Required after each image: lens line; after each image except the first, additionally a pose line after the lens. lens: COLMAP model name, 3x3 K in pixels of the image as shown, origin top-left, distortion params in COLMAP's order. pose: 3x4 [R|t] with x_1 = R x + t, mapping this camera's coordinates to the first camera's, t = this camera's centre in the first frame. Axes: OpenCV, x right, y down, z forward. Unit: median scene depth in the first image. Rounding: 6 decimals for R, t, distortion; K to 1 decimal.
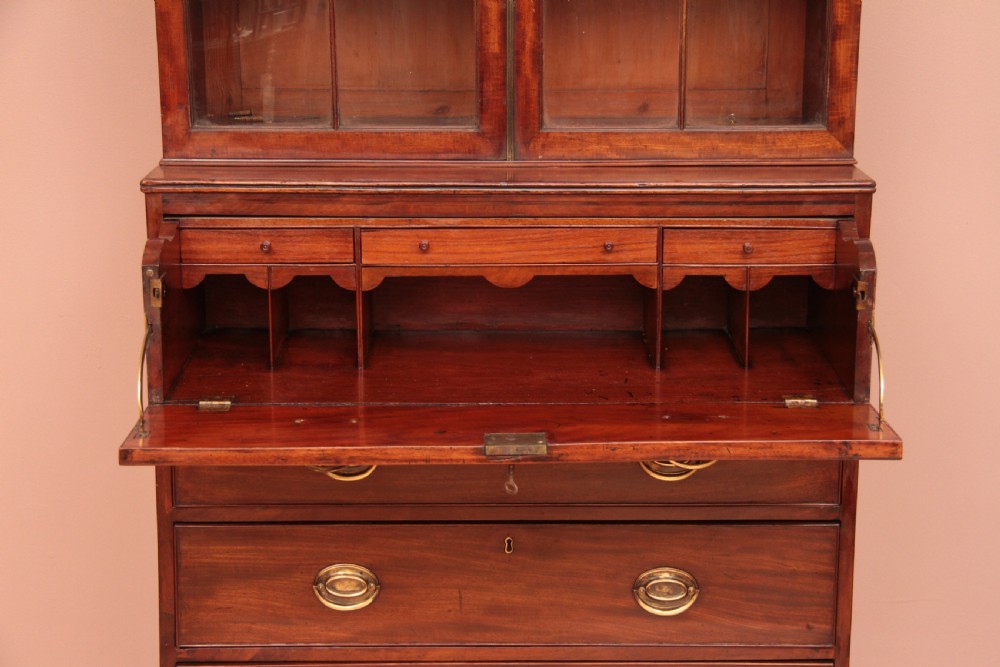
lens RADIAL K [[2031.0, 0, 519.0], [0, 2031.0, 337.1], [0, 0, 1]] dist [0.301778, 0.291427]
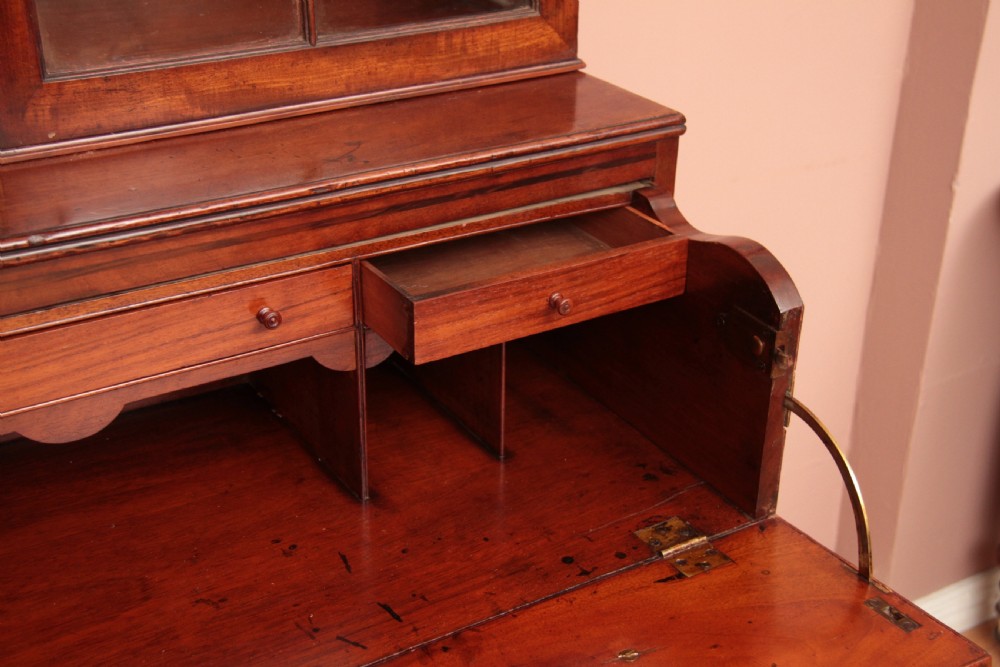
lens RADIAL K [[1413.2, 0, 500.0], [0, 1413.2, 333.5], [0, 0, 1]] dist [0.002235, 0.425007]
pose [[0.850251, -0.223189, 0.476718, -0.071149], [0.102897, 0.958659, 0.265301, -0.122863], [-0.516223, -0.176520, 0.838066, 0.656837]]
